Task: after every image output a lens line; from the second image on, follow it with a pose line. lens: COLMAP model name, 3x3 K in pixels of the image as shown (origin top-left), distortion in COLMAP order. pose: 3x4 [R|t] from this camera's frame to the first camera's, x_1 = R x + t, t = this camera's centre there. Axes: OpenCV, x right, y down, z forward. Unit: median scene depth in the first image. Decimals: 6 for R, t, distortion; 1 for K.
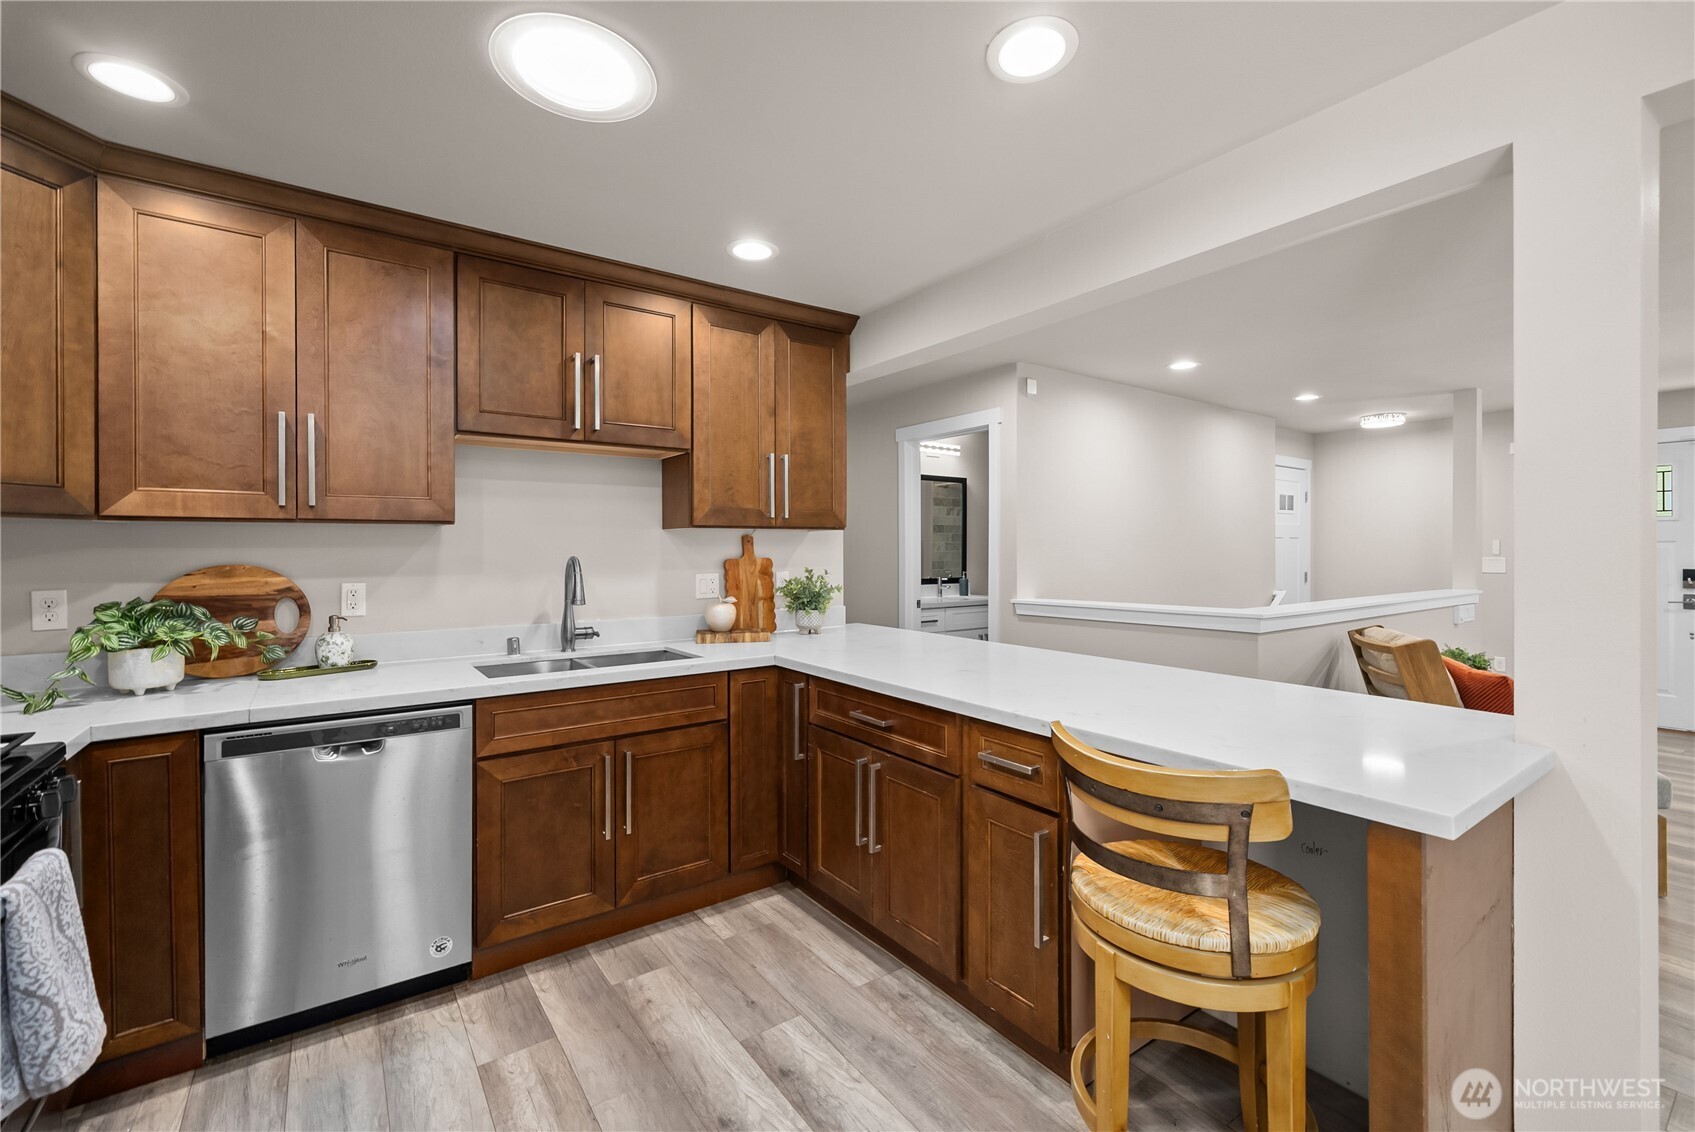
lens RADIAL K [[722.5, 0, 865.5], [0, 722.5, 557.2], [0, 0, 1]] dist [0.000381, -0.001346]
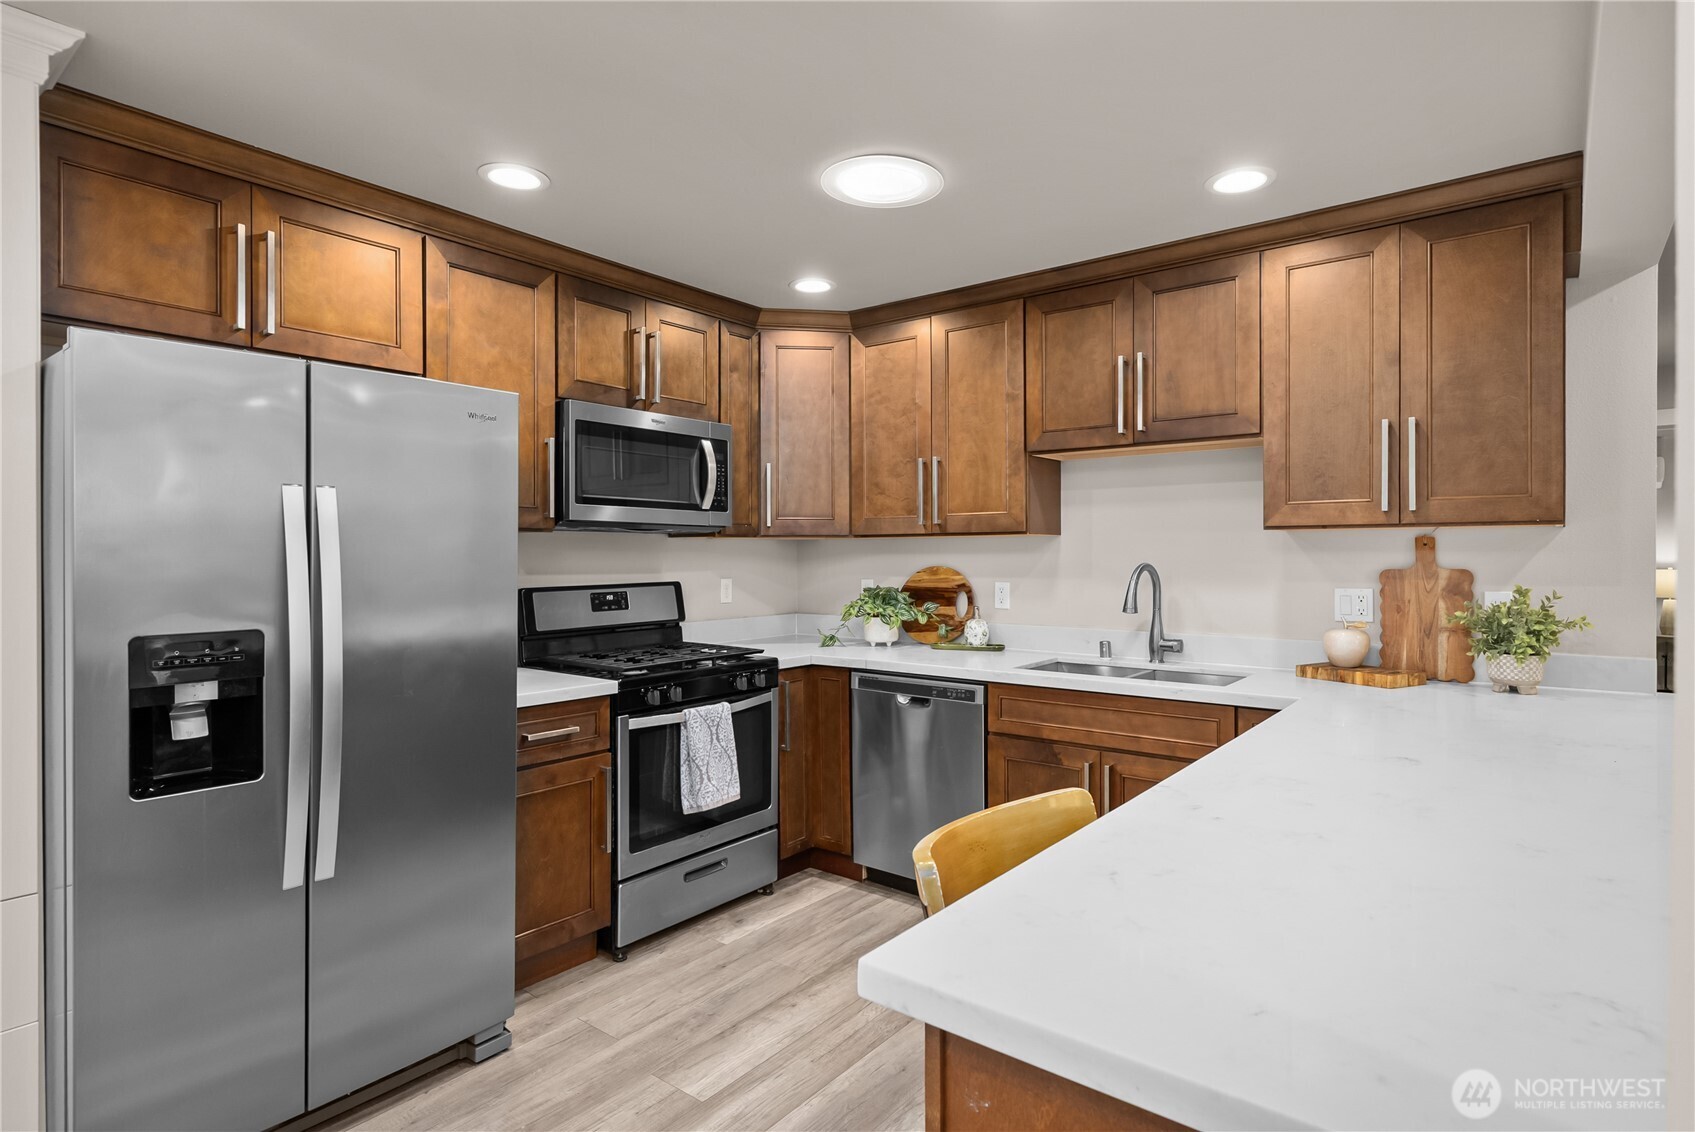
lens RADIAL K [[905.2, 0, 872.4], [0, 905.2, 577.5], [0, 0, 1]] dist [0.015987, -0.004516]
pose [[0.272341, 0.028194, -0.961788, 0.732413], [-0.009240, 0.999601, 0.026686, -0.012299], [0.962156, 0.001619, 0.272493, 0.355265]]
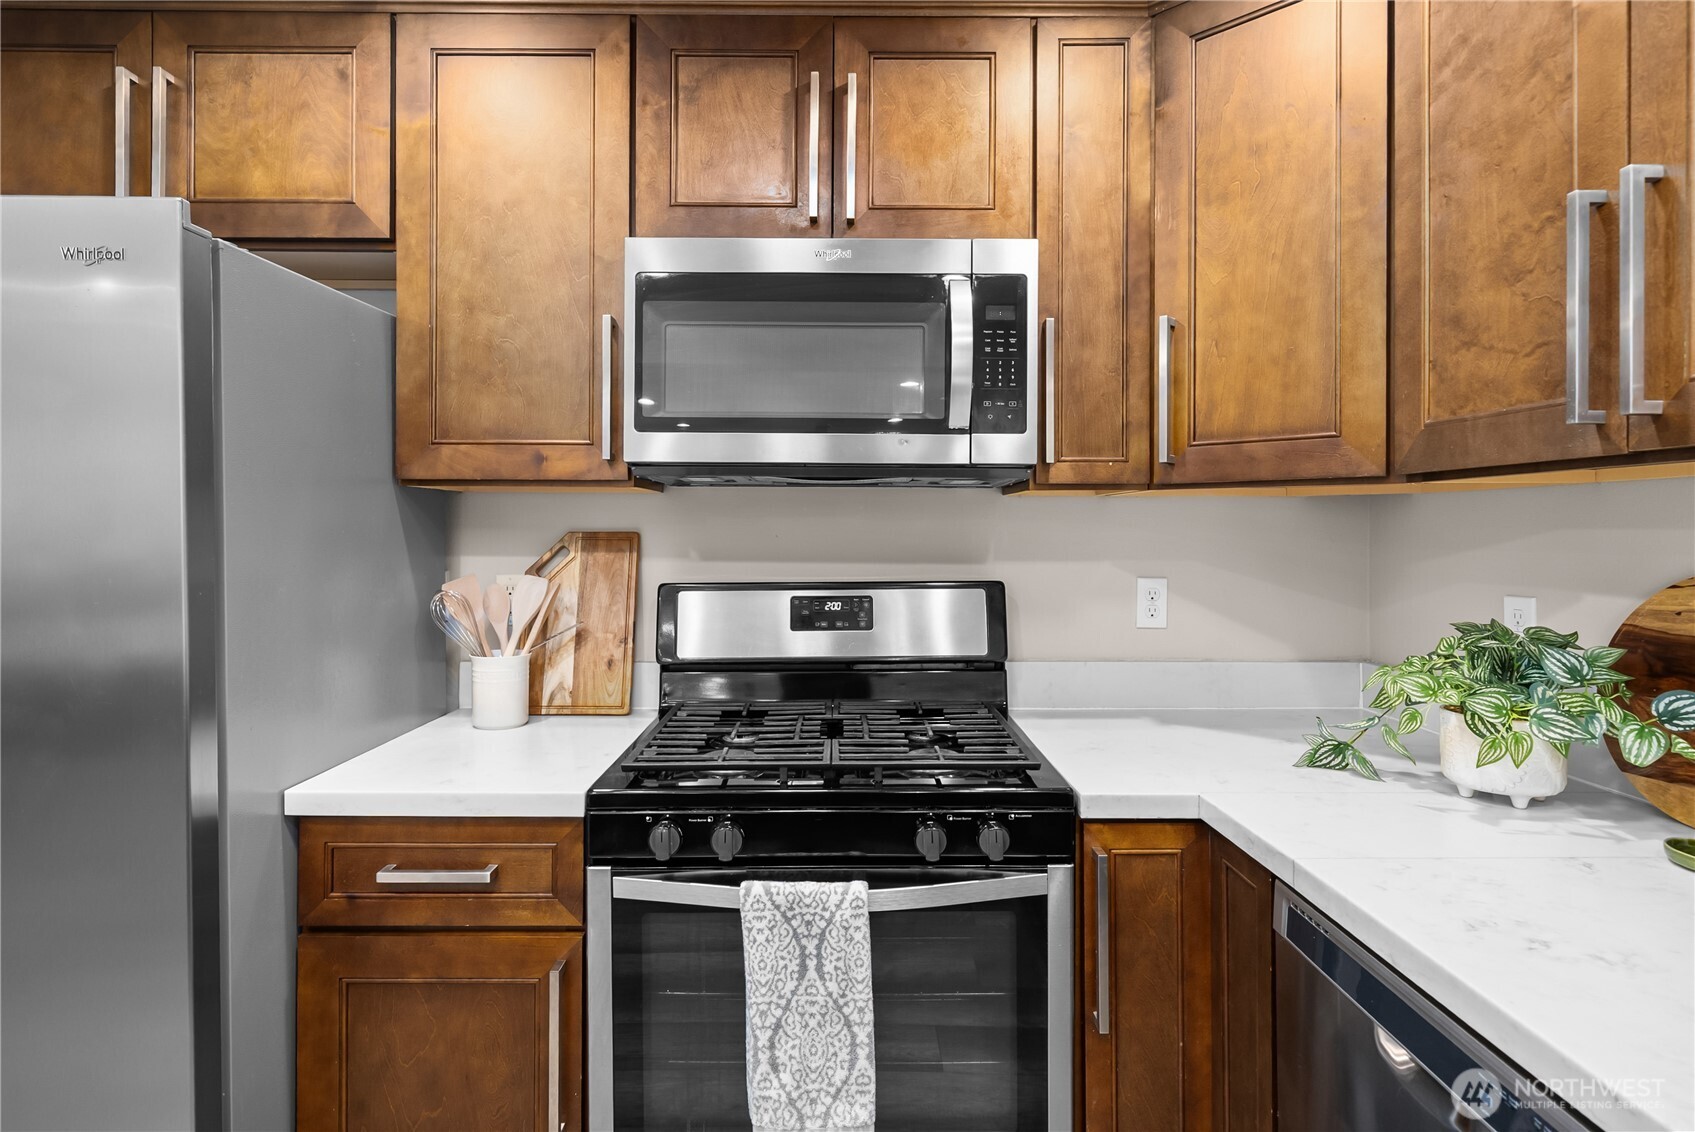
lens RADIAL K [[905.2, 0, 840.4], [0, 905.2, 526.4], [0, 0, 1]] dist [0.015987, -0.004516]
pose [[-0.604096, 0.002304, -0.796908, -0.129222], [-0.006670, 0.999946, 0.007947, -0.013312], [0.796884, 0.010116, -0.604048, 0.819455]]
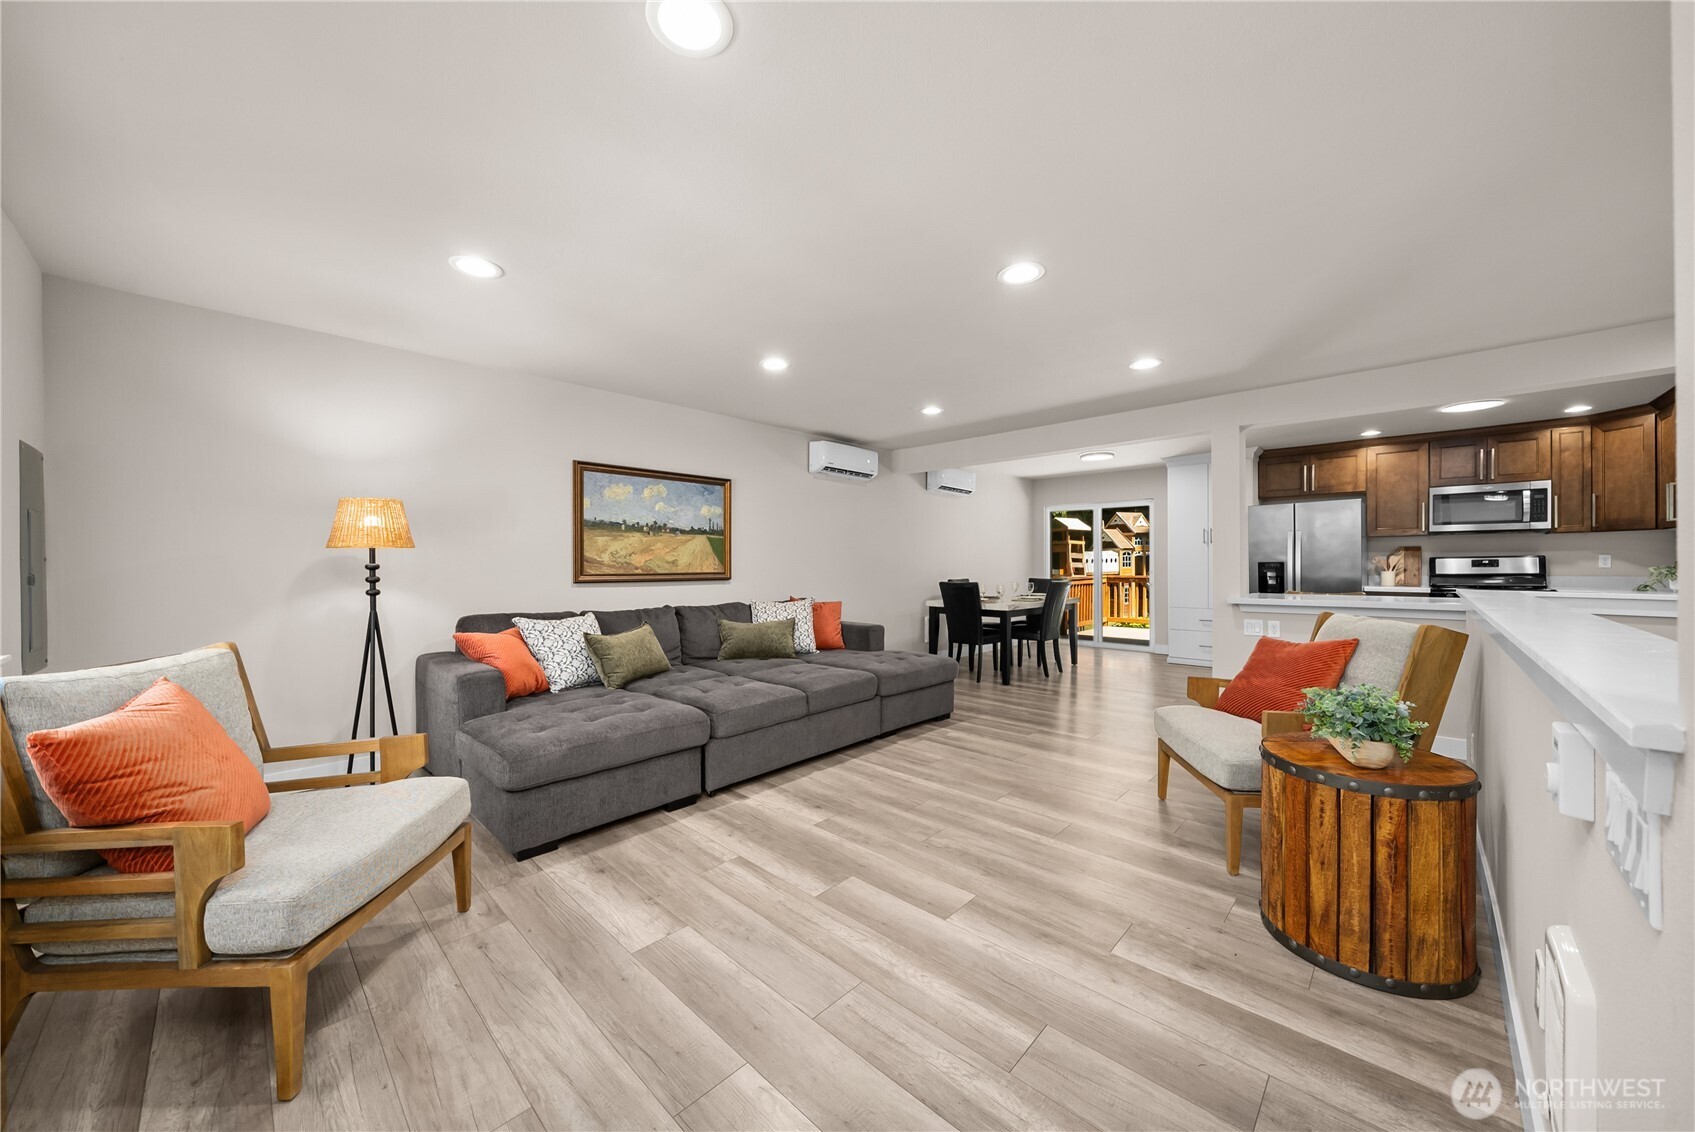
lens RADIAL K [[611.5, 0, 842.6], [0, 611.5, 572.3], [0, 0, 1]] dist [-0.003548, -0.000474]
pose [[-0.986647, 0.011755, -0.162446, 1.965096], [0.008206, 0.999713, 0.022501, 0.028889], [0.162664, 0.020868, -0.986461, 2.181040]]
